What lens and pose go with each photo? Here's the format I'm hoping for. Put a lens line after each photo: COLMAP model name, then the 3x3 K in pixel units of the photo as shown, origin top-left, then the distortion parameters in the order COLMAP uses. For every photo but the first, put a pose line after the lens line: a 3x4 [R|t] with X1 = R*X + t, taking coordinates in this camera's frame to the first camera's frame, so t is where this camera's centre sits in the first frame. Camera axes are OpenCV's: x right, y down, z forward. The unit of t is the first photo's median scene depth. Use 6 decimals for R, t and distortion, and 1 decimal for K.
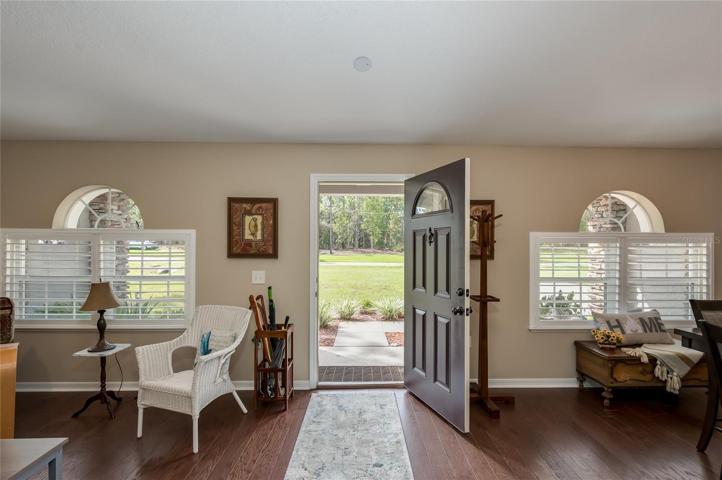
lens RADIAL K [[329.7, 0, 361.0], [0, 329.7, 240.0], [0, 0, 1]] dist [-0.003158, -0.000387]
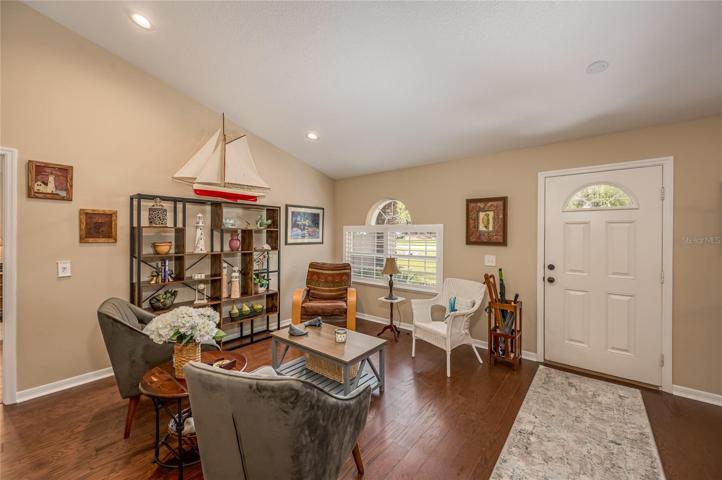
lens RADIAL K [[284.5, 0, 361.0], [0, 284.5, 240.0], [0, 0, 1]] dist [0.001781, 0.000012]
pose [[0.767583, 0.009494, -0.640879, 0.004939], [0.011315, 0.999534, 0.028359, -0.002511], [0.640849, -0.029020, 0.767118, -0.158961]]
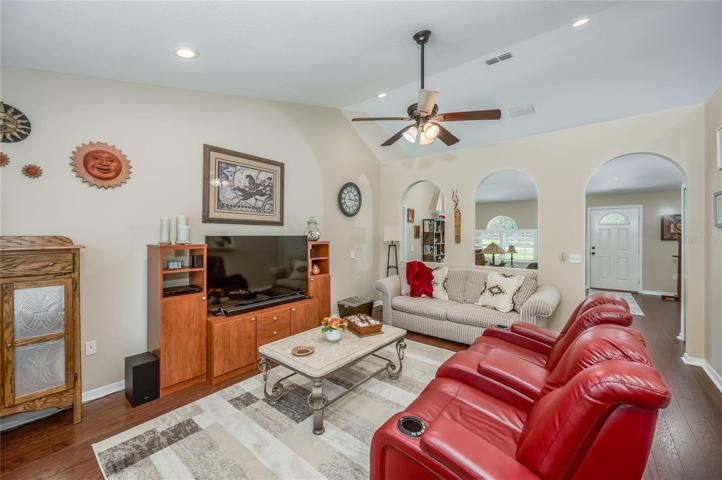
lens RADIAL K [[284.5, 0, 361.0], [0, 284.5, 240.0], [0, 0, 1]] dist [0.001781, 0.000012]
pose [[0.766773, 0.006683, -0.641884, -0.086558], [0.016310, 0.999420, 0.029888, -0.039991], [0.641712, -0.033387, 0.766219, -2.053090]]
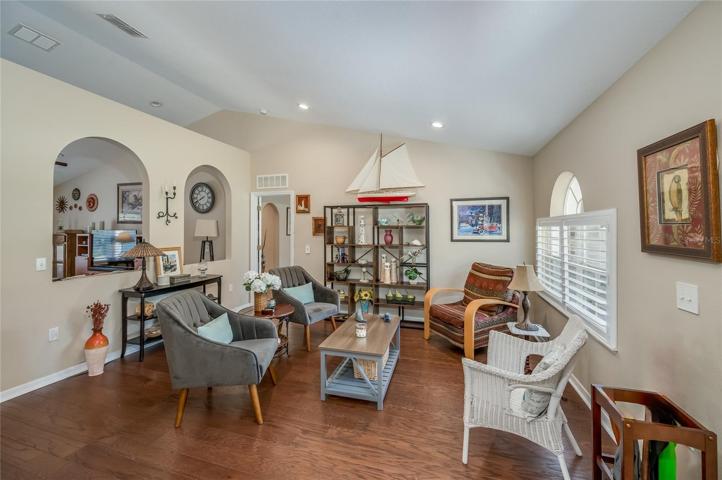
lens RADIAL K [[295.3, 0, 362.6], [0, 295.3, 226.8], [0, 0, 1]] dist [0.000554, -0.000369]
pose [[-0.309822, -0.017435, -0.950635, 0.280934], [0.013473, 0.999651, -0.022725, 0.015410], [0.950699, -0.019849, -0.309479, 0.738056]]
